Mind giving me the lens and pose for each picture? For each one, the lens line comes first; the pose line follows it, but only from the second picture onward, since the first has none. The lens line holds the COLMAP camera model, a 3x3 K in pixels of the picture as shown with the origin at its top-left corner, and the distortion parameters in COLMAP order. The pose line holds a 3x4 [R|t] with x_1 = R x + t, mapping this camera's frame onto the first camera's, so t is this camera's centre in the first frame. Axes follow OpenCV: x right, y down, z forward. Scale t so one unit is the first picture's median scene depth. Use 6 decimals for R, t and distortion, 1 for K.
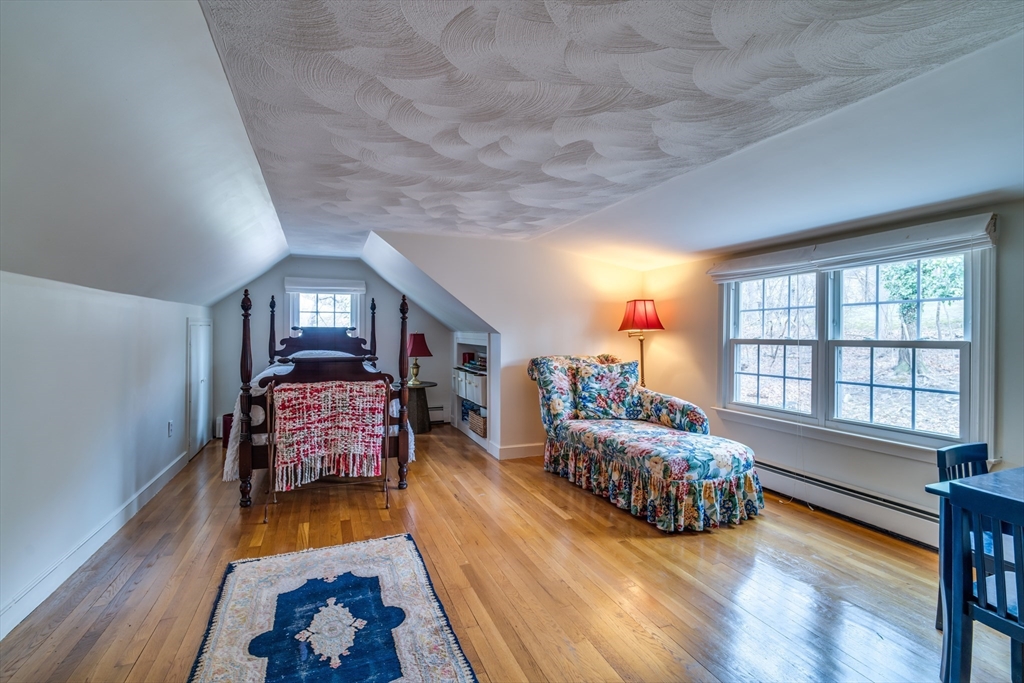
lens RADIAL K [[486.0, 0, 511.3], [0, 486.0, 336.2], [0, 0, 1]] dist [-0.004023, 0.000029]
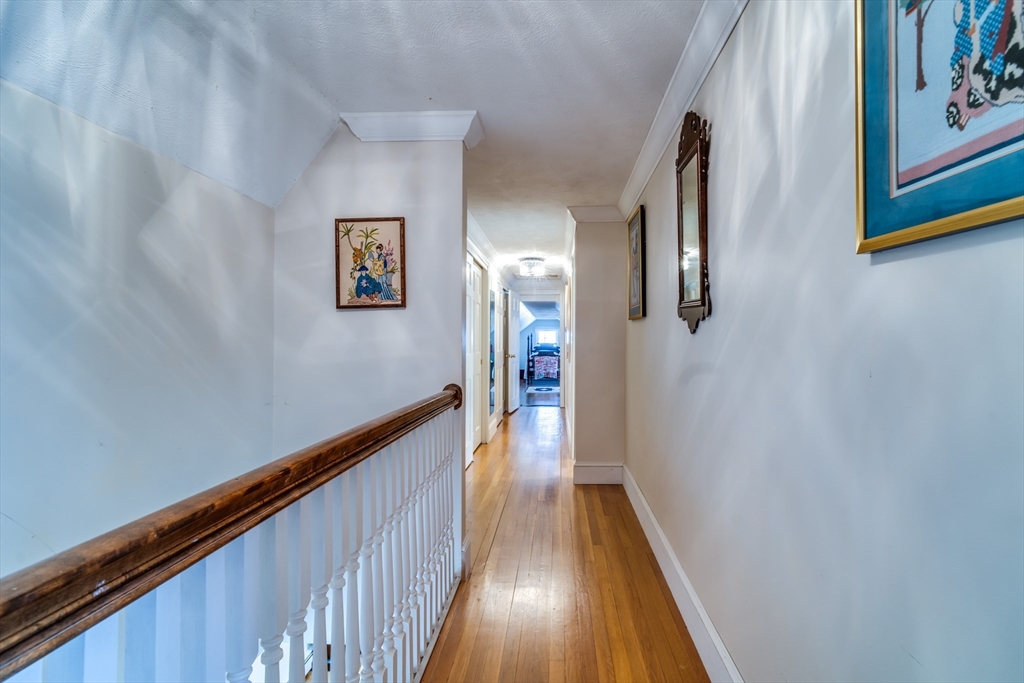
lens RADIAL K [[486.0, 0, 511.3], [0, 486.0, 336.2], [0, 0, 1]] dist [-0.004023, 0.000029]
pose [[0.895318, -0.008898, -0.445338, 1.368183], [0.002713, 0.999891, -0.014525, -0.029675], [0.445419, 0.011797, 0.895245, -3.226456]]
